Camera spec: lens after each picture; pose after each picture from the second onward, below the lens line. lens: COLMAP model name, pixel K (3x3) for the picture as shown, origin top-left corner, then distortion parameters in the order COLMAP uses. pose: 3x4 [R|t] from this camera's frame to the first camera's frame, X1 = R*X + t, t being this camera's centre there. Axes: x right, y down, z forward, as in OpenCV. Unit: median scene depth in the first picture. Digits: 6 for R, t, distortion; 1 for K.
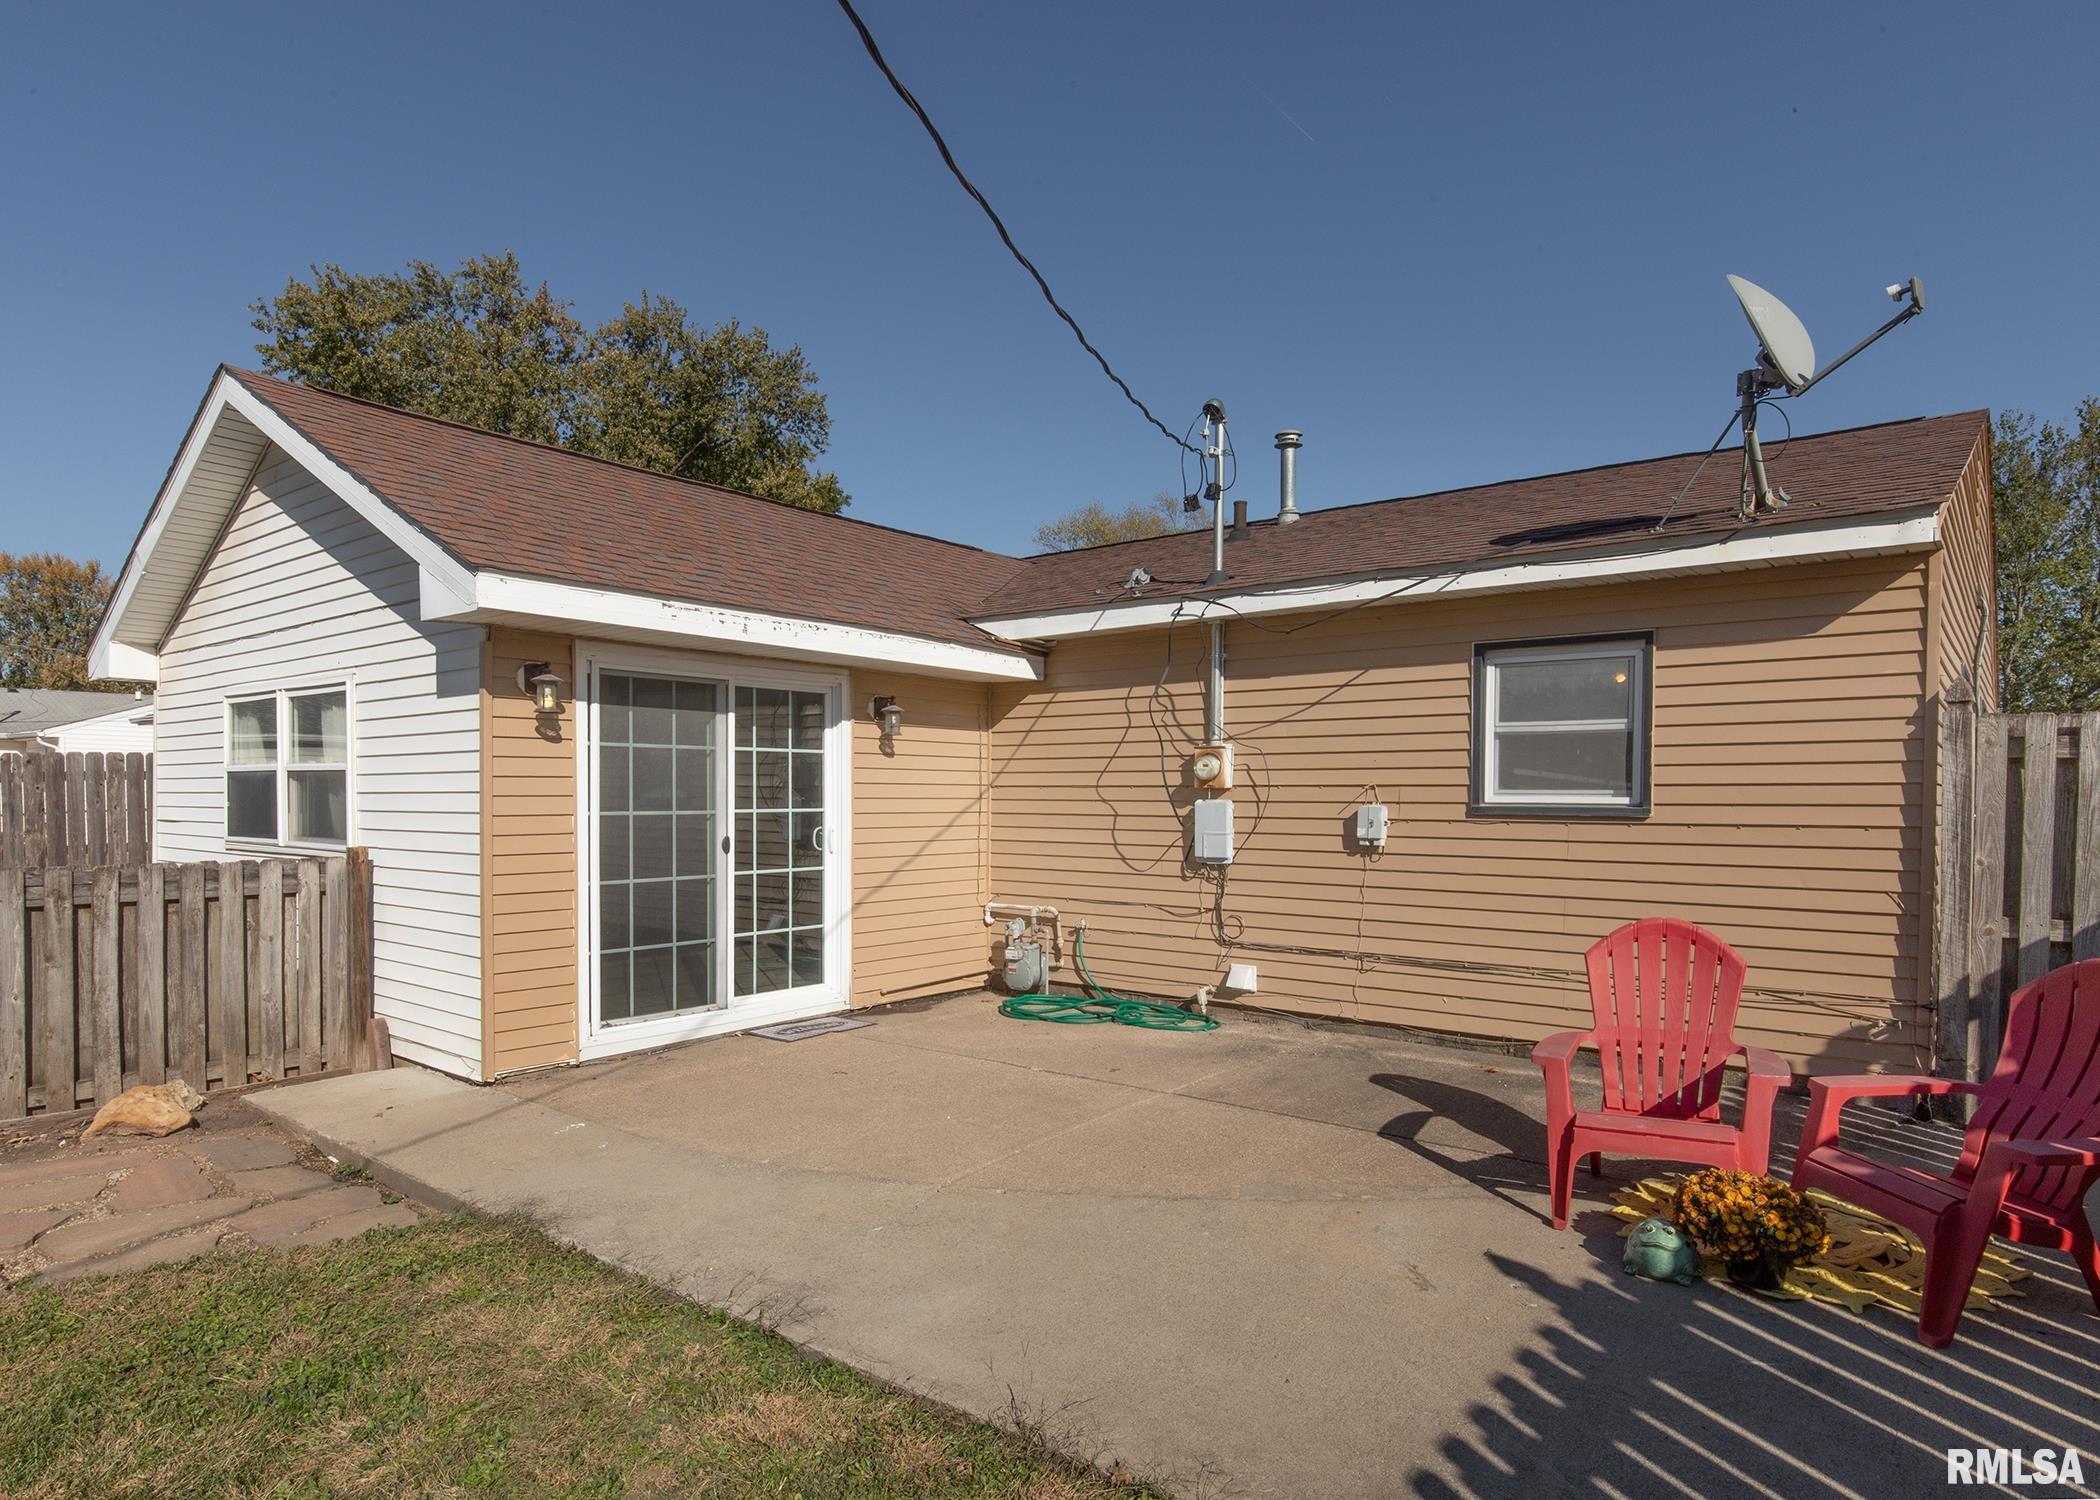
lens RADIAL K [[1126.2, 0, 1051.1], [0, 1126.2, 797.0], [0, 0, 1]] dist [-0.002314, -0.000365]
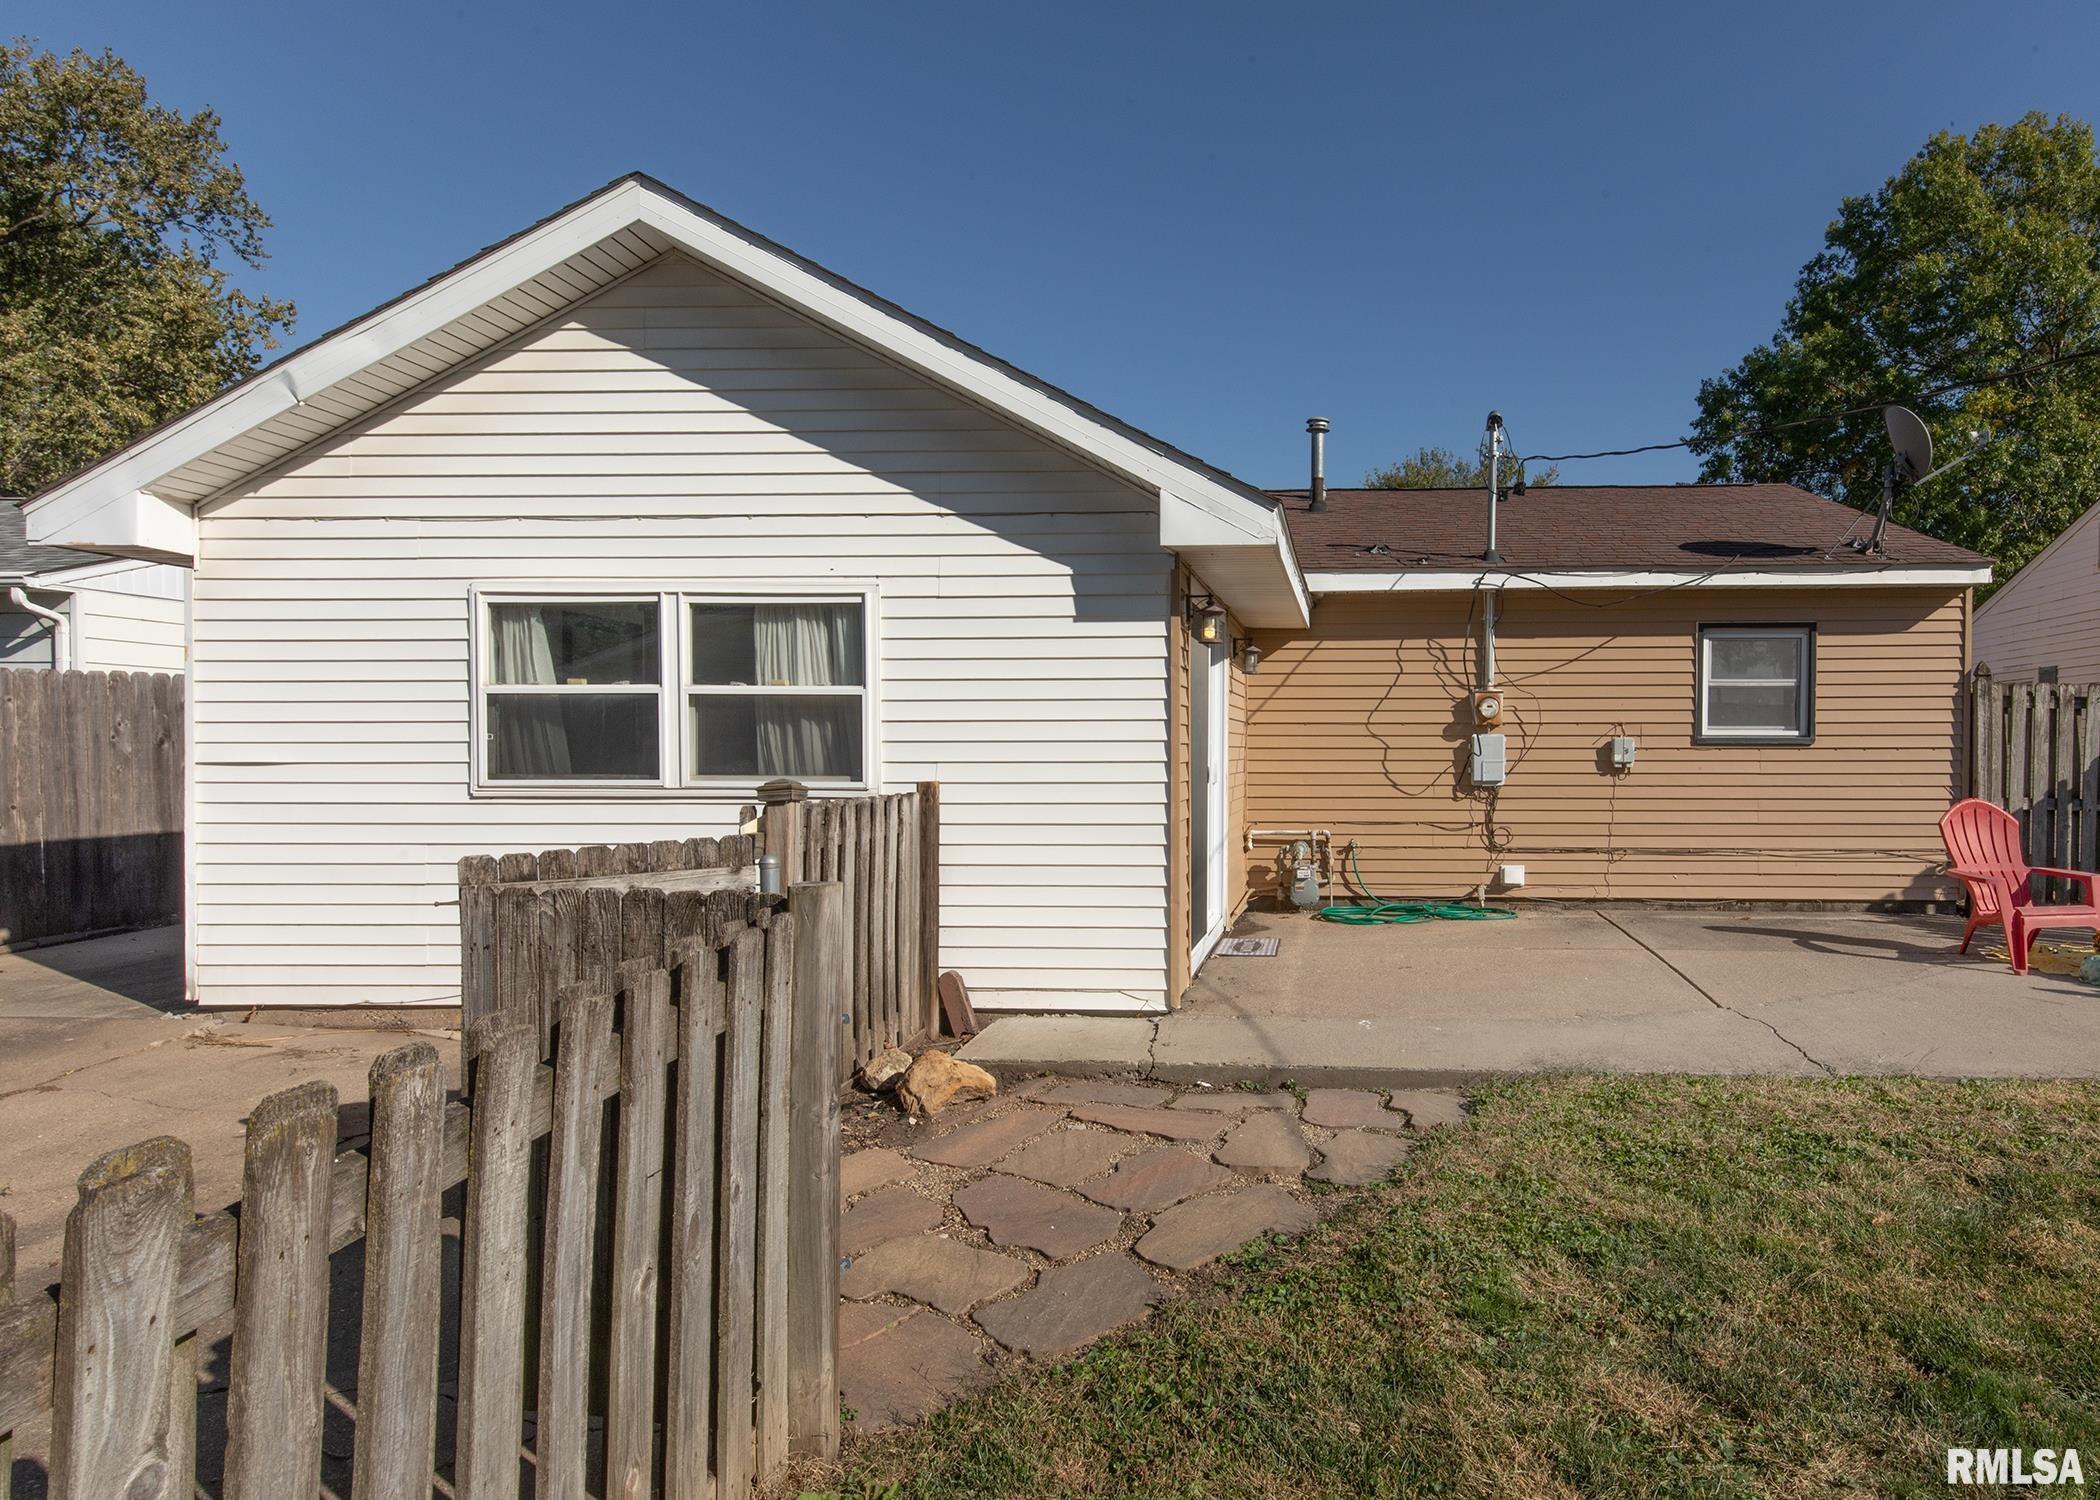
lens RADIAL K [[1324.8, 0, 955.7], [0, 1324.8, 761.1], [0, 0, 1]] dist [0.023043, -0.000723]
pose [[0.828253, -0.006023, 0.560321, -1.180167], [0.003308, 0.999977, 0.005860, 0.021696], [-0.560344, -0.003000, 0.828255, 0.117849]]
